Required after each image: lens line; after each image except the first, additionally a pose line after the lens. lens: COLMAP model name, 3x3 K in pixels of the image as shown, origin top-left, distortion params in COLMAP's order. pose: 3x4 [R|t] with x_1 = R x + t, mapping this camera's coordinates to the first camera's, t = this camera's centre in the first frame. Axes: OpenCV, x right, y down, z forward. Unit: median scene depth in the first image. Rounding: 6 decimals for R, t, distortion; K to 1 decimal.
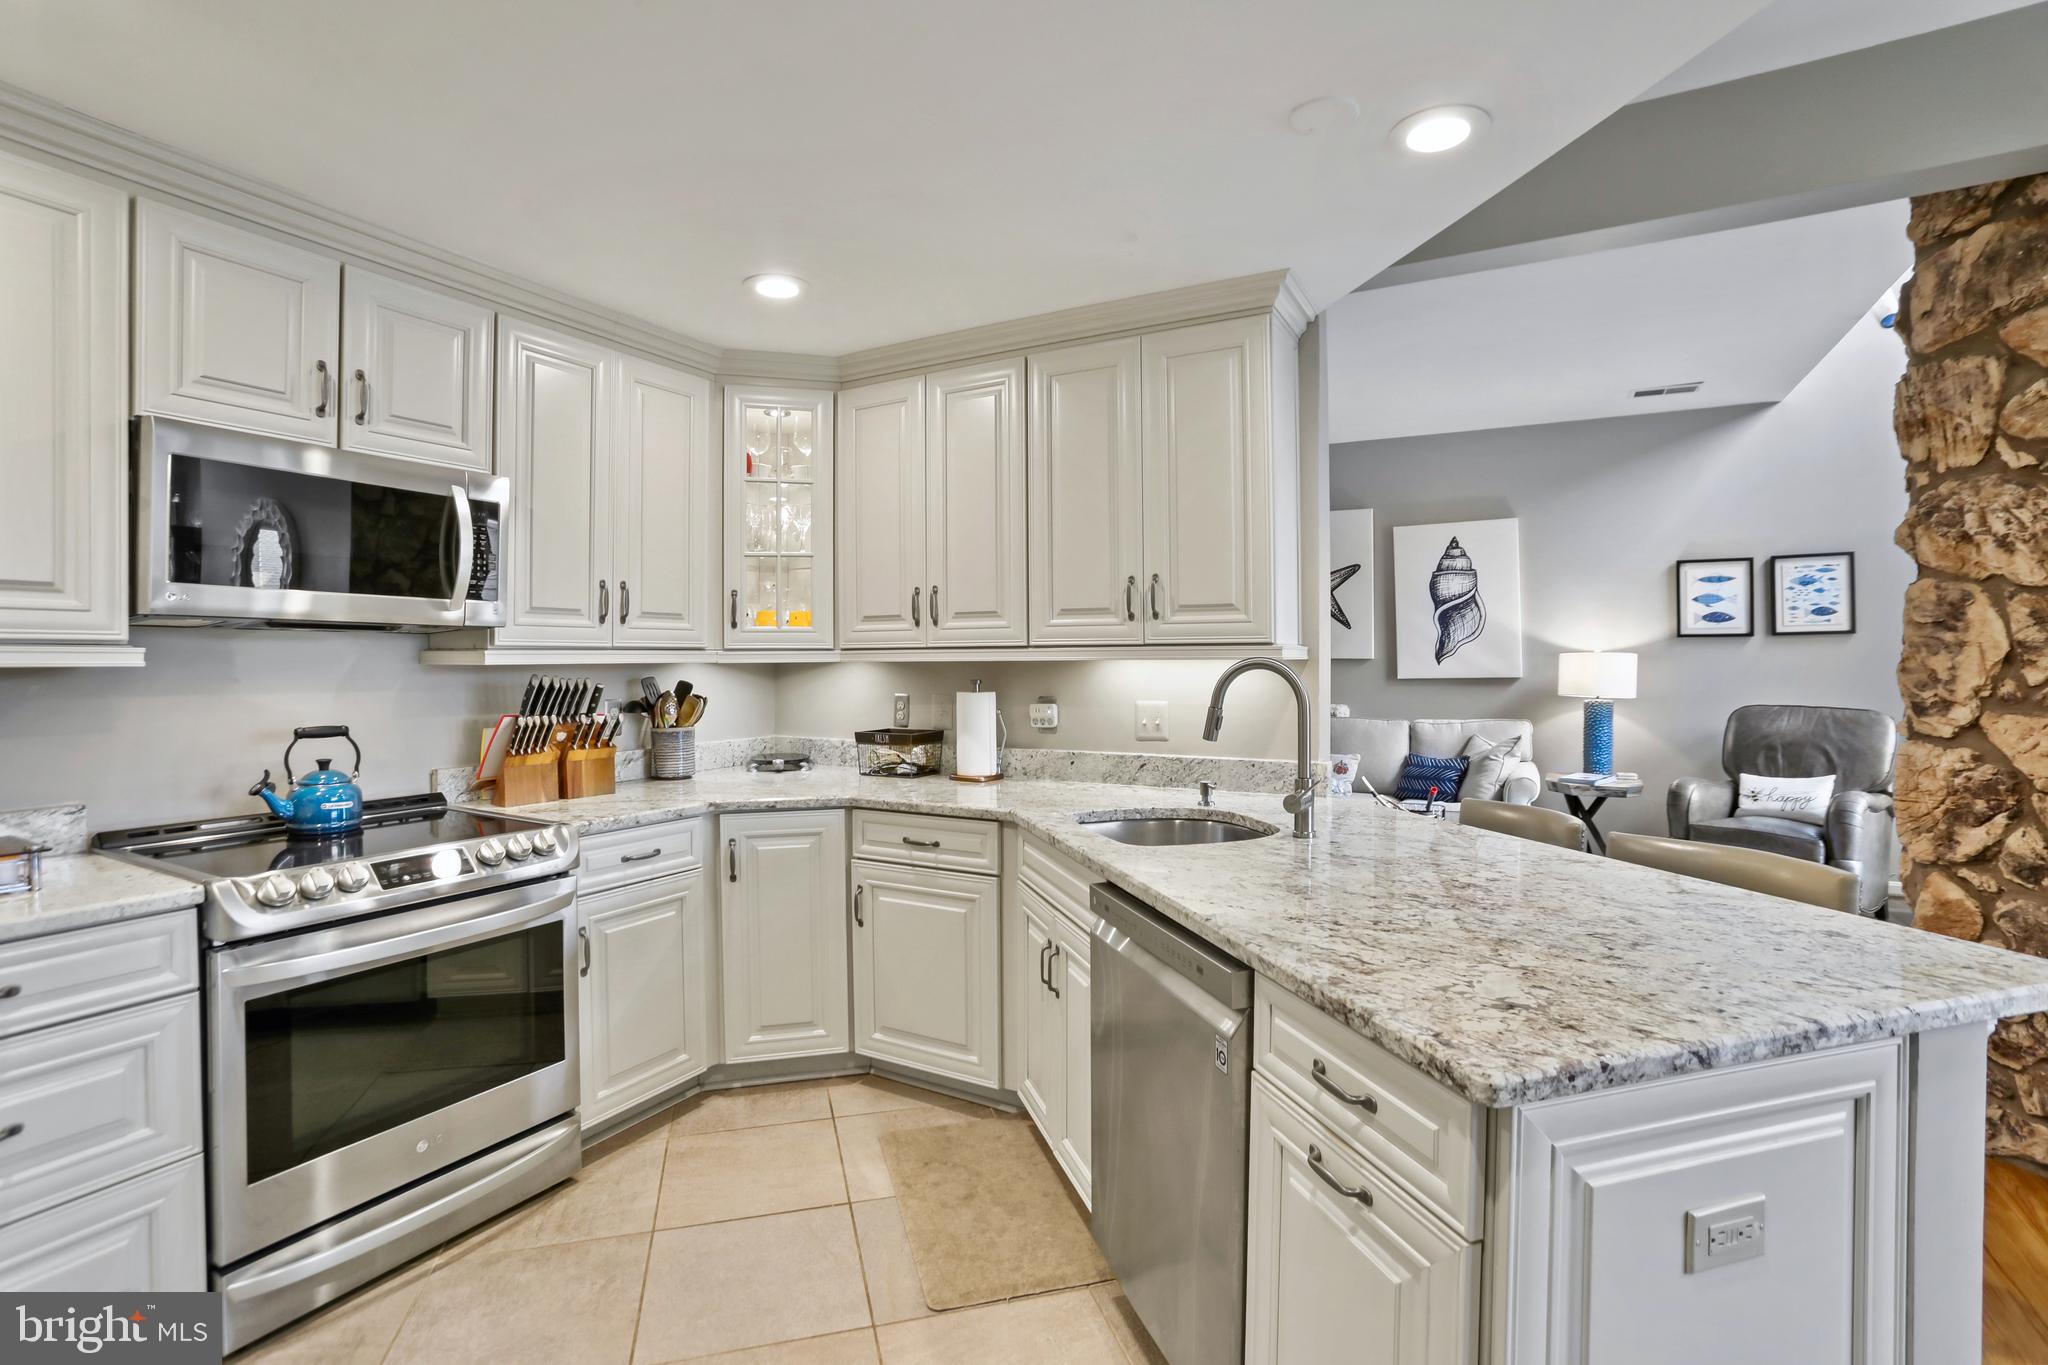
lens RADIAL K [[948.0, 0, 1004.1], [0, 948.0, 657.7], [0, 0, 1]] dist [-0.067156, 0.024212]
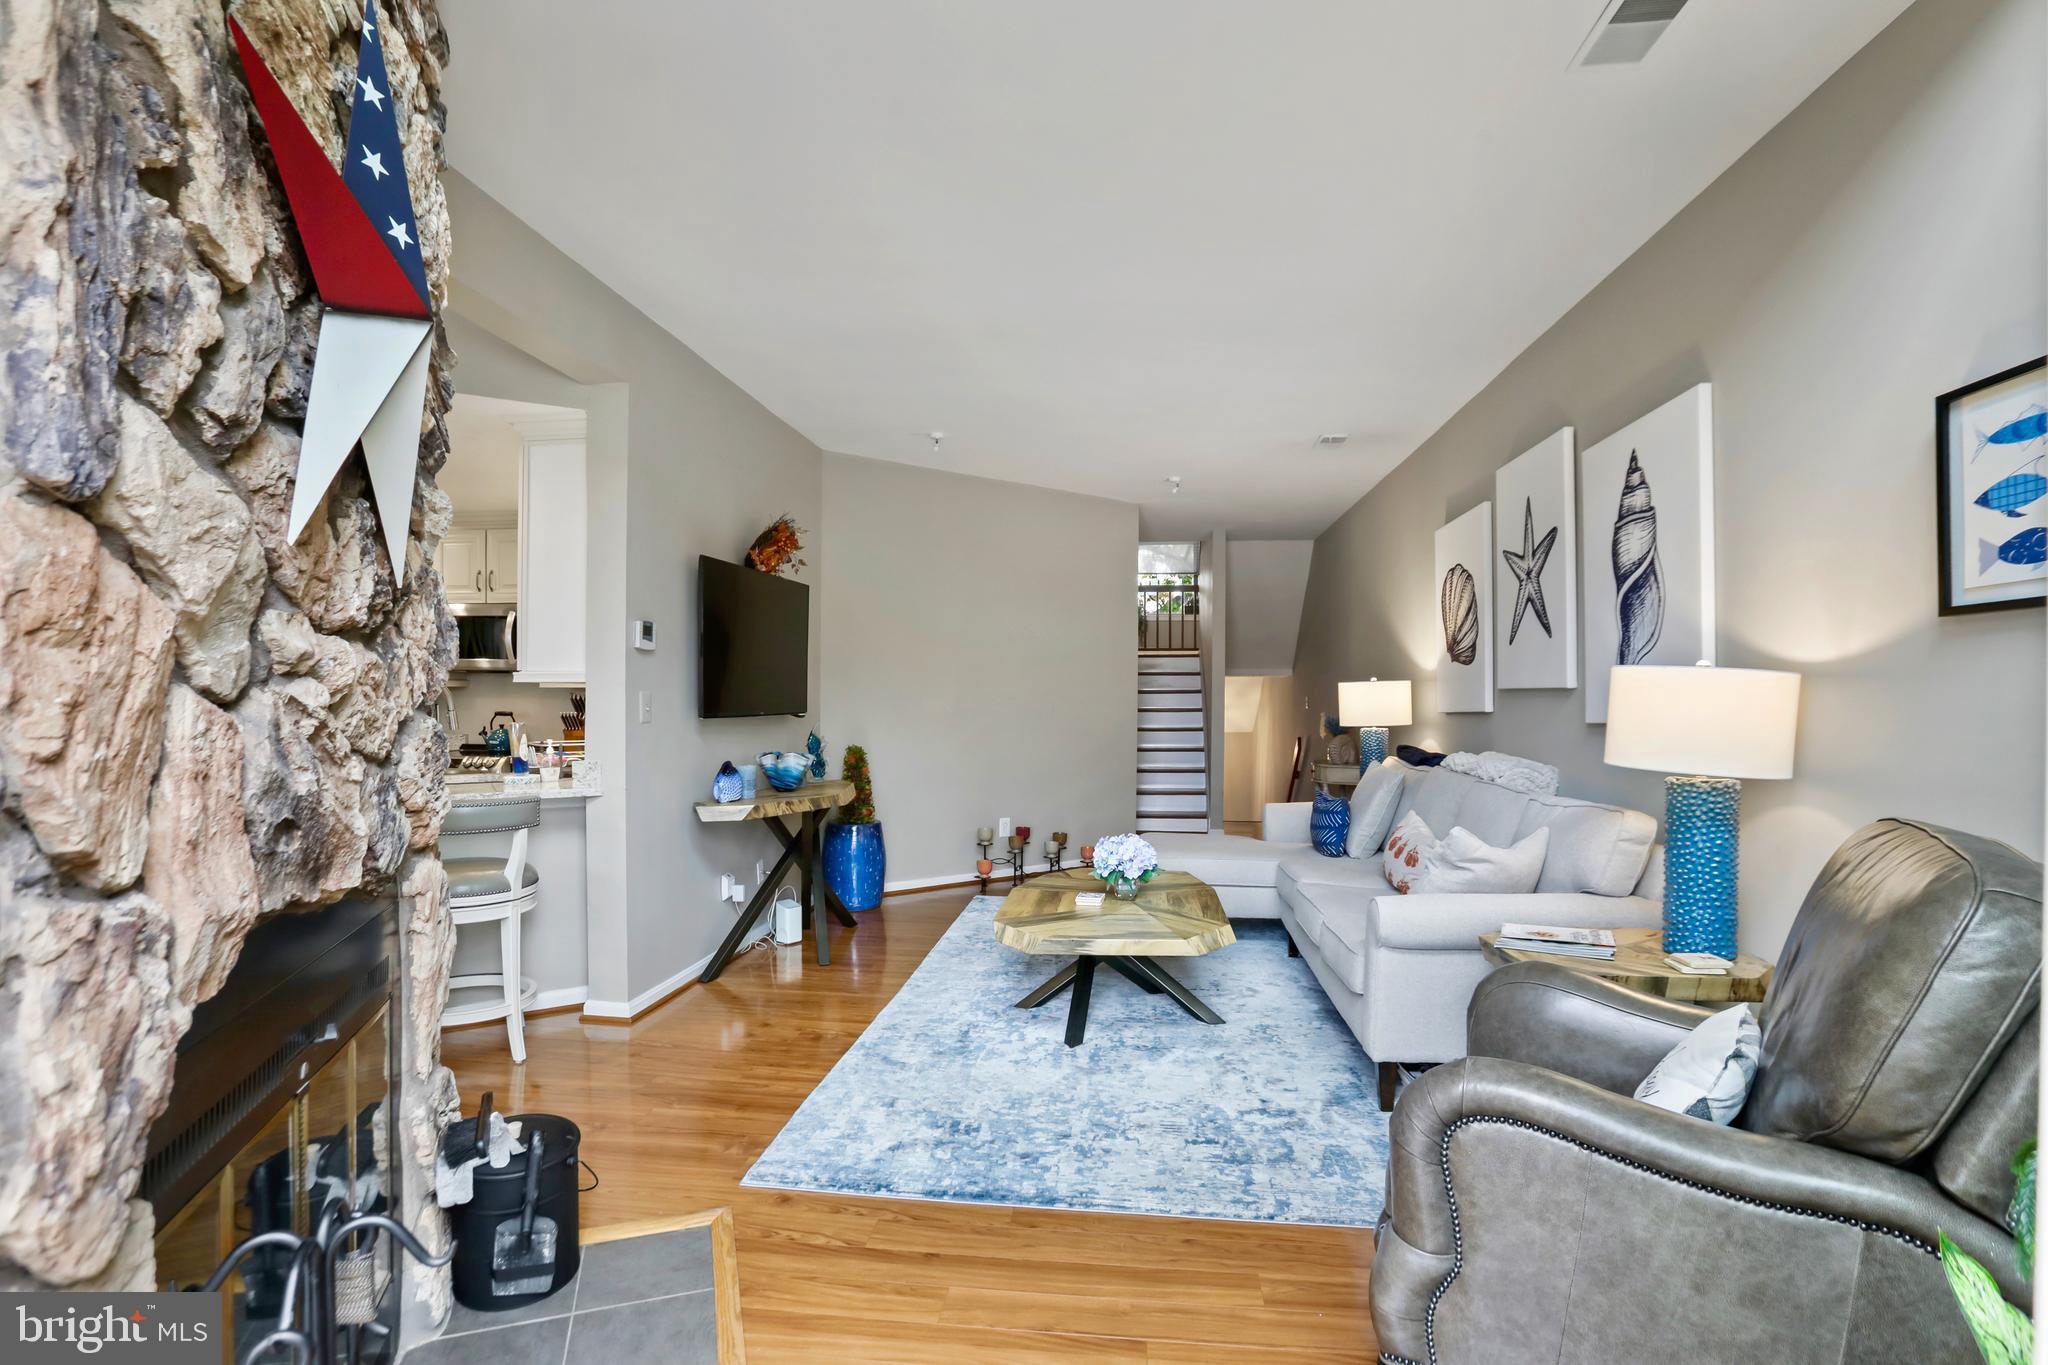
lens RADIAL K [[948.0, 0, 1029.4], [0, 948.0, 690.3], [0, 0, 1]] dist [-0.067156, 0.024212]
pose [[0.396316, -0.003040, -0.918109, 1.947134], [-0.006284, 0.999962, -0.006024, 0.020604], [0.918093, 0.008157, 0.396282, 1.171891]]
